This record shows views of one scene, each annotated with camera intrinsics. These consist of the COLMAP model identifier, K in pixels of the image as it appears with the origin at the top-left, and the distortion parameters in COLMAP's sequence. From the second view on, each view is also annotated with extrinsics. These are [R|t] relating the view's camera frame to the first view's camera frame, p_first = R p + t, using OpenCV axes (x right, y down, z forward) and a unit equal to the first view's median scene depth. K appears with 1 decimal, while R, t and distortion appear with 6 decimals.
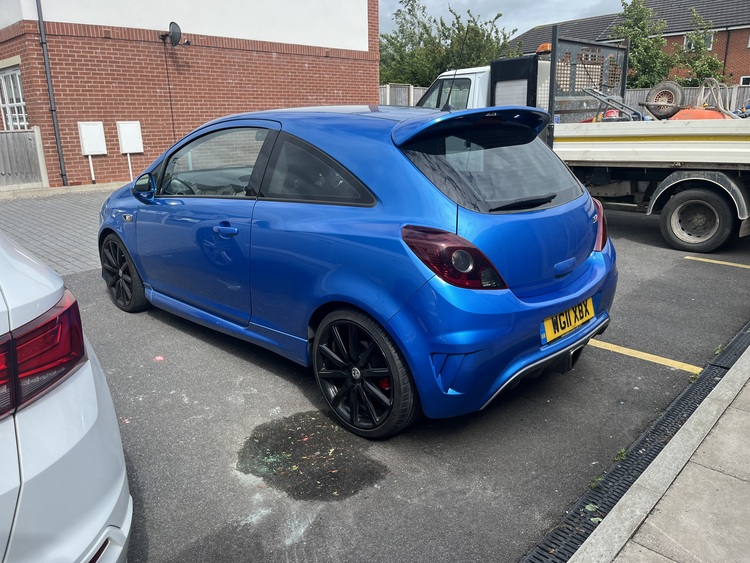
lens RADIAL K [[572.2, 0, 375.0], [0, 572.2, 281.5], [0, 0, 1]] dist [0.057218, -0.112222]
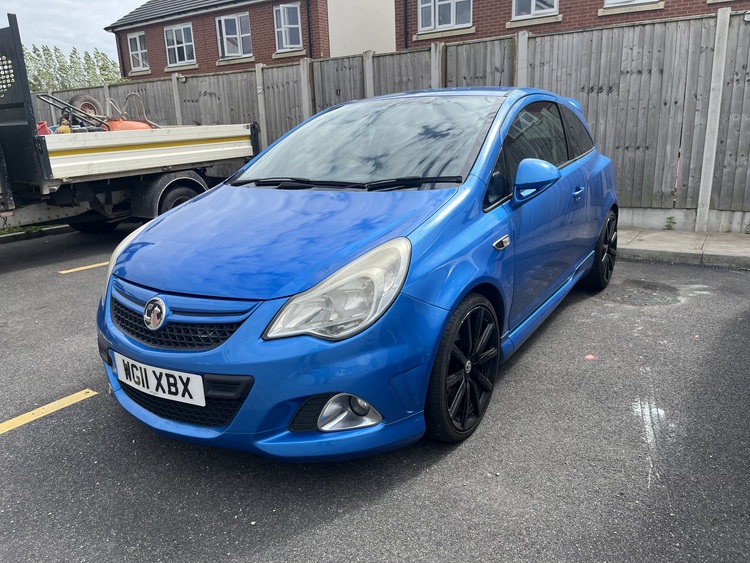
lens RADIAL K [[572.2, 0, 375.0], [0, 572.2, 281.5], [0, 0, 1]] dist [0.057218, -0.112222]
pose [[-0.202384, -0.224455, 0.953237, -0.725316], [0.308284, 0.909290, 0.279559, -0.204231], [-0.929517, 0.350446, -0.114830, 0.887480]]
